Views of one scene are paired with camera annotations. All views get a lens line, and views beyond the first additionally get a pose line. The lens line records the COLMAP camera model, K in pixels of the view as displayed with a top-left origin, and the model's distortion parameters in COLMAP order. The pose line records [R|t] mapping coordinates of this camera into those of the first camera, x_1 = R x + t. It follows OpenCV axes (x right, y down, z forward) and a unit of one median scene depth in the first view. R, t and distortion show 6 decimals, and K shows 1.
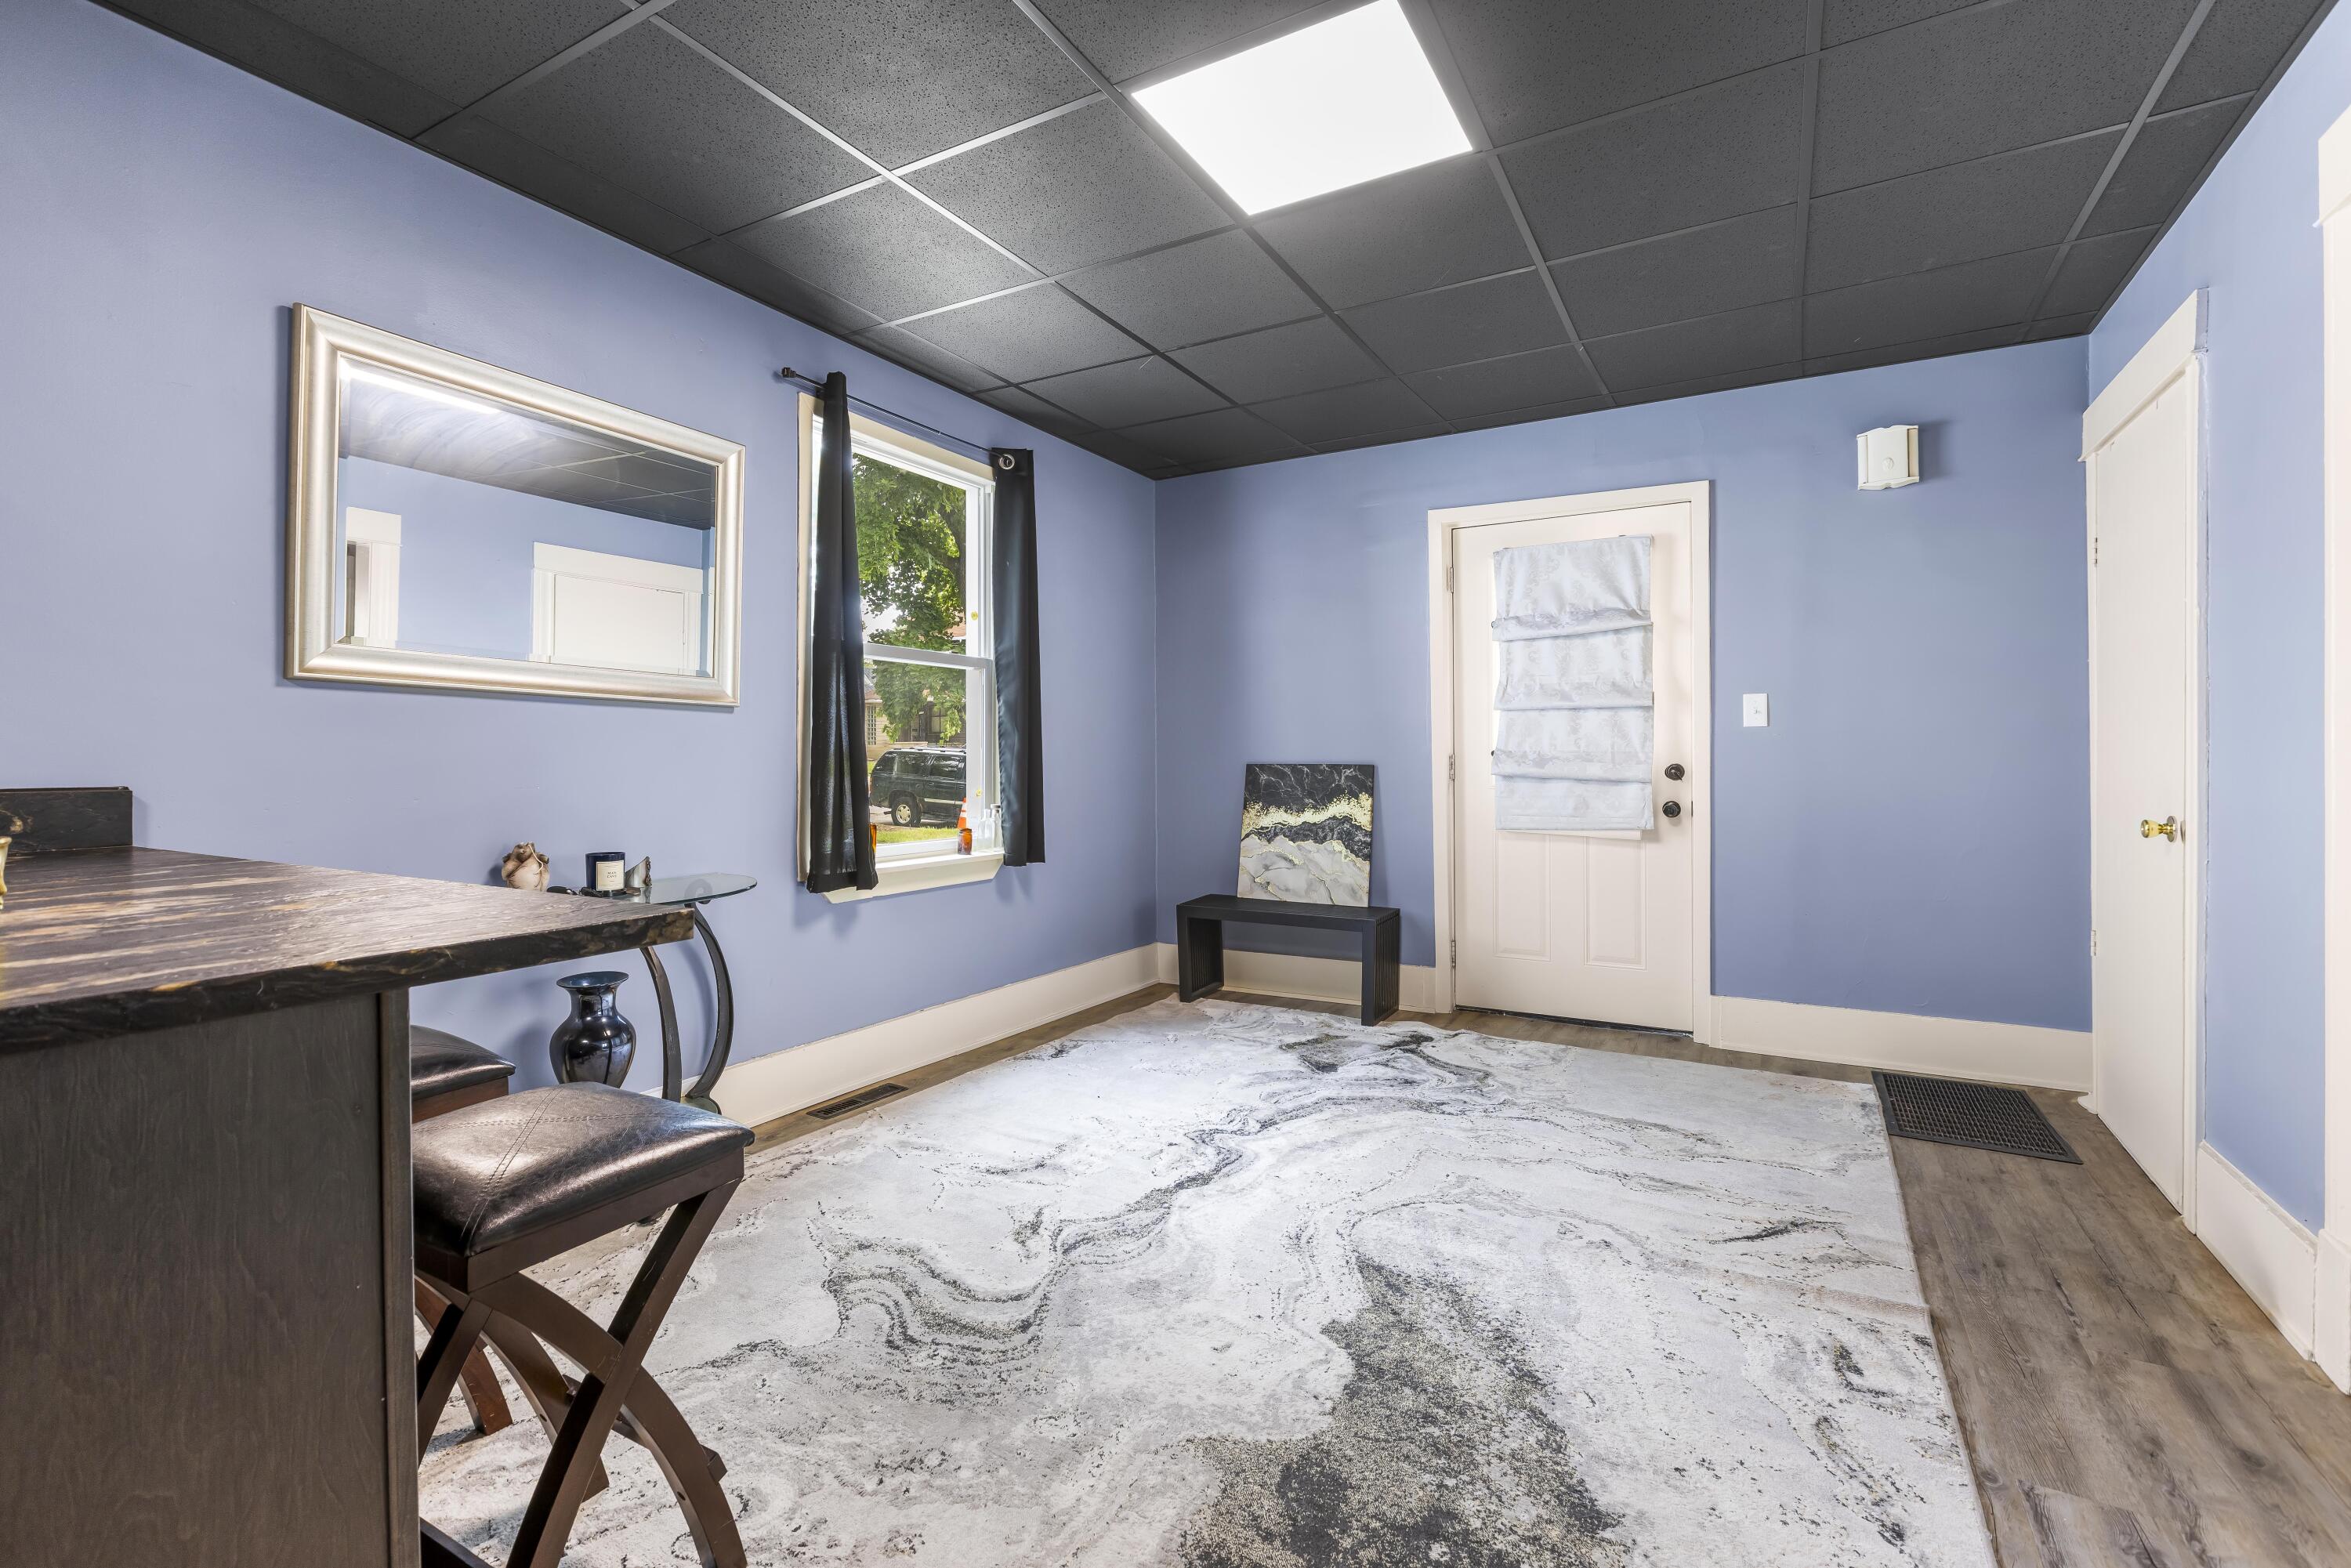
lens RADIAL K [[1053.8, 0, 1165.8], [0, 1053.8, 760.6], [0, 0, 1]] dist [-0.000349, 0.000735]
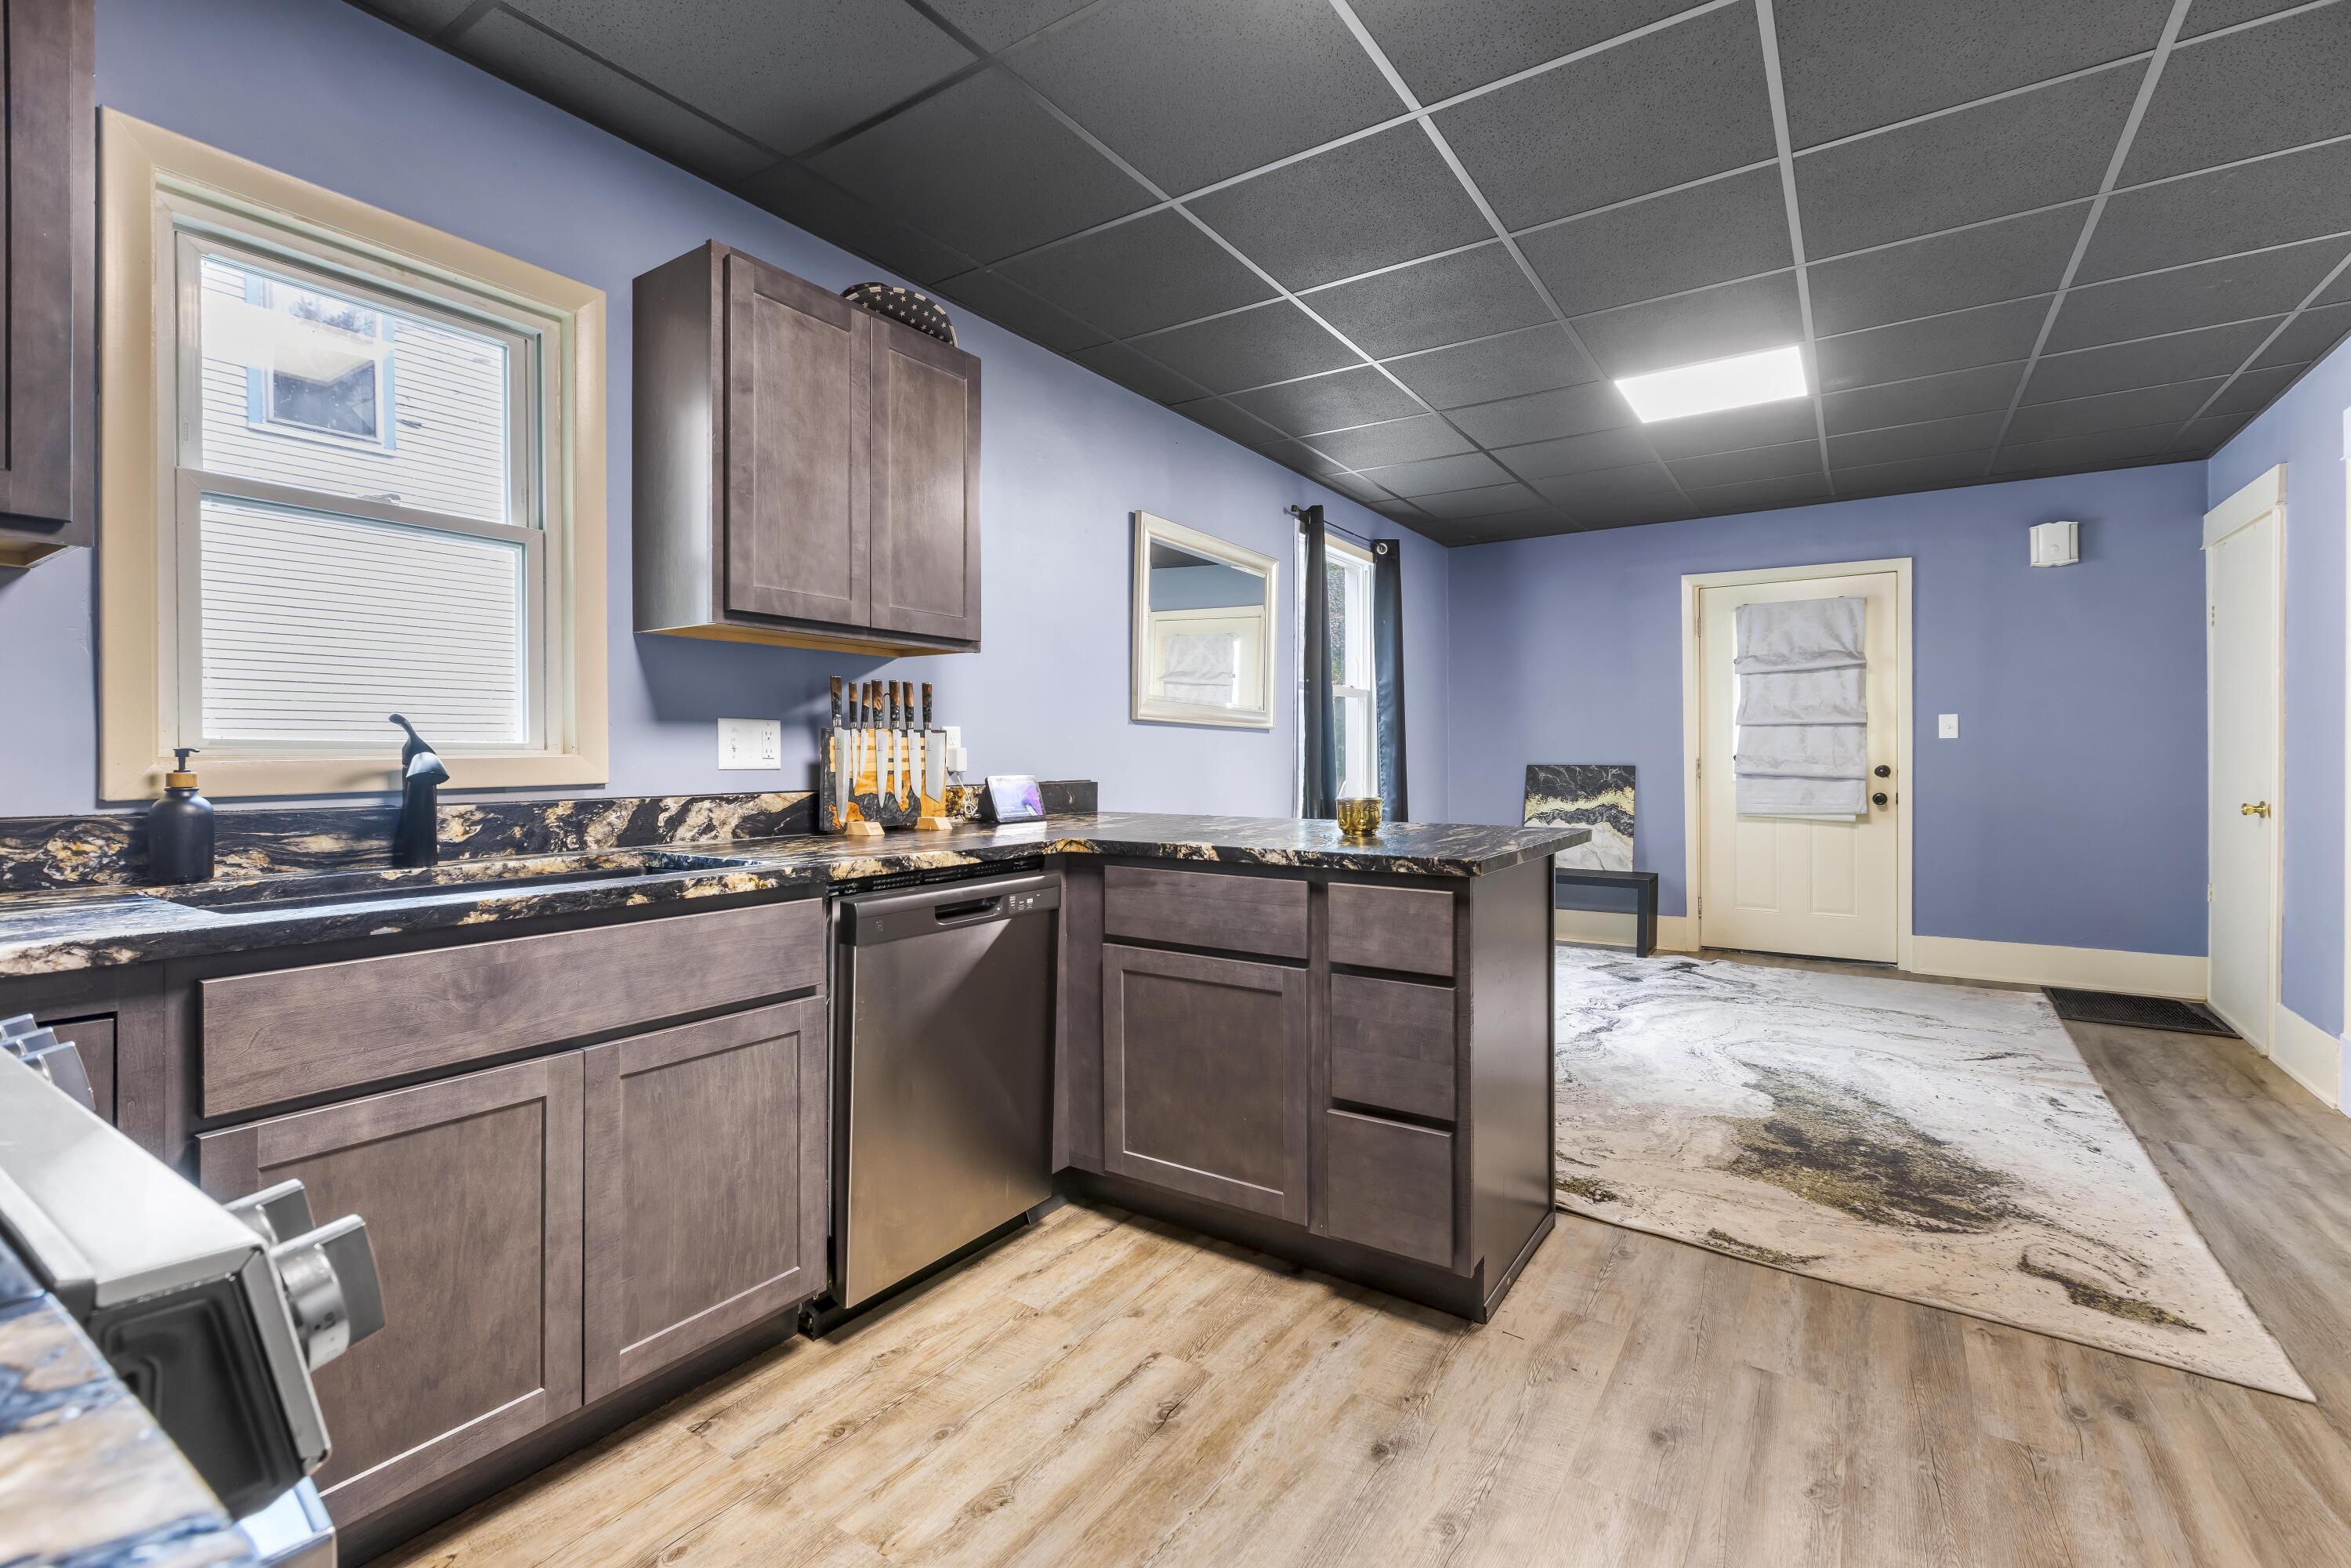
lens RADIAL K [[1050.6, 0, 1161.2], [0, 1050.6, 761.8], [0, 0, 1]] dist [0.001368, -0.000618]
pose [[0.997549, -0.000132, -0.069967, -0.472073], [0.000411, 0.999992, 0.003965, -0.009650], [0.069966, -0.003984, 0.997541, -0.560788]]
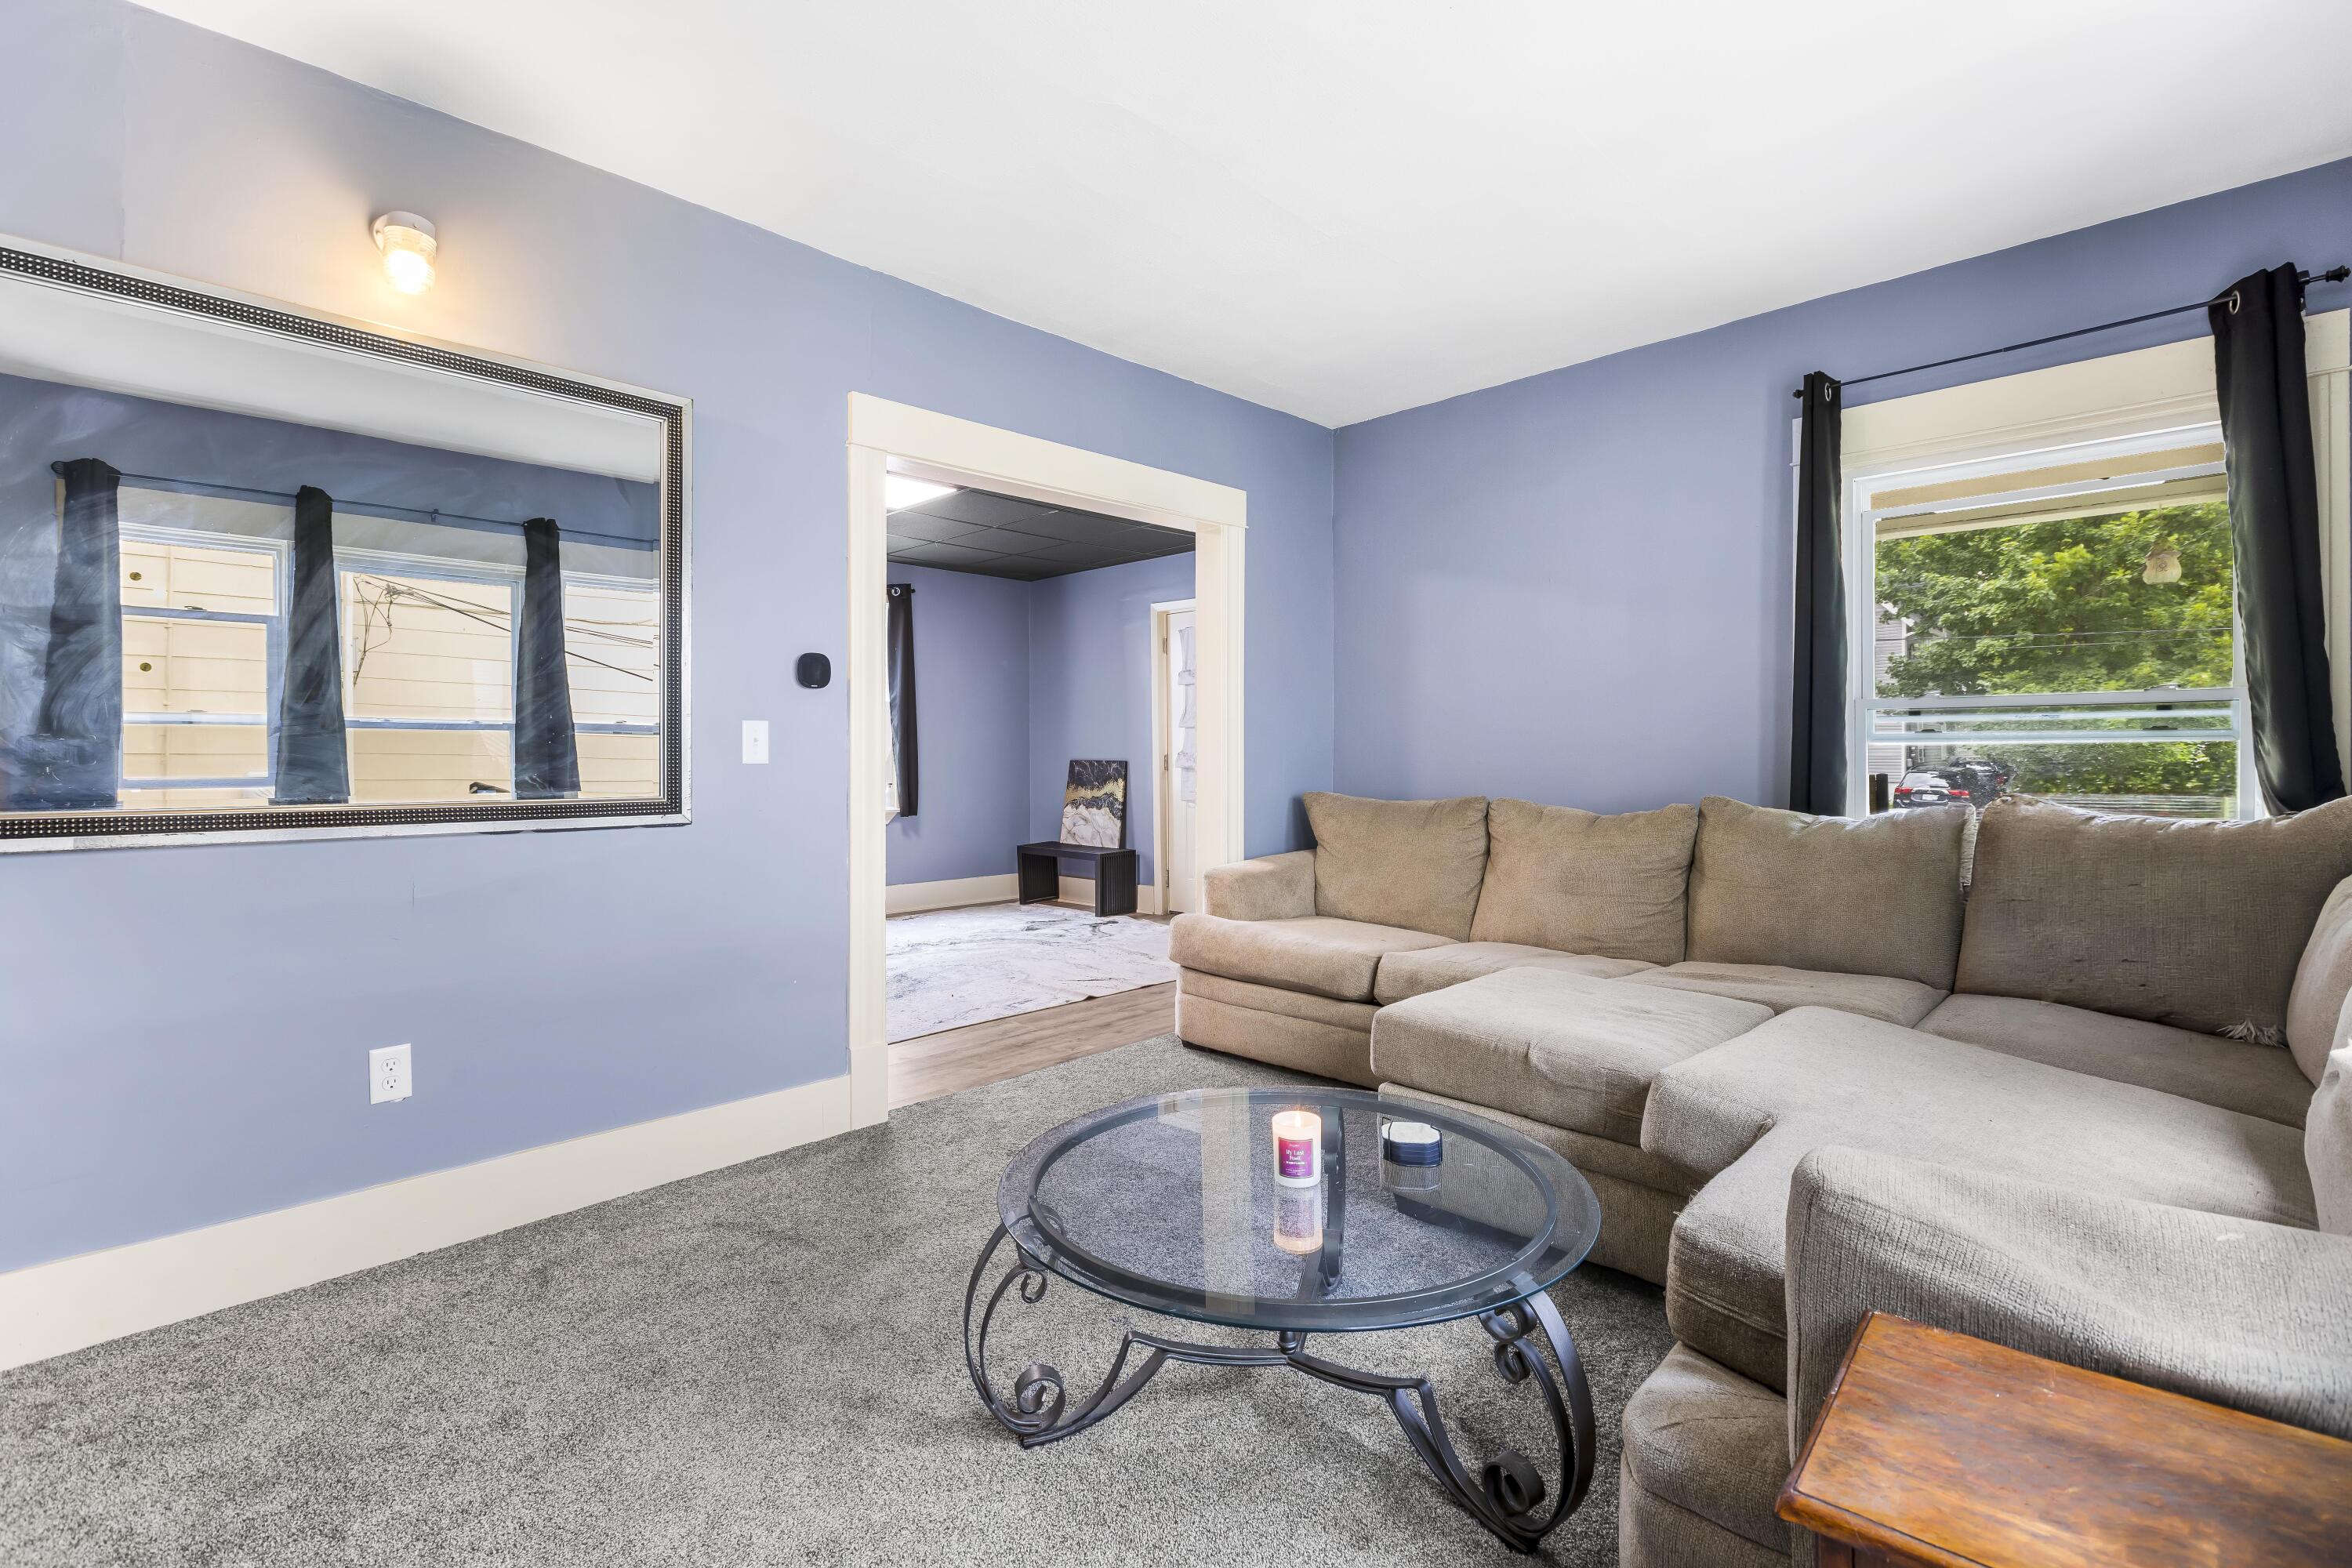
lens RADIAL K [[1054.3, 0, 1166.3], [0, 1054.3, 760.6], [0, 0, 1]] dist [-0.000349, 0.000735]
pose [[0.962875, -0.000899, -0.269947, 1.061575], [0.002703, 0.999976, 0.006311, -0.009895], [0.269935, -0.006806, 0.962855, -0.820068]]
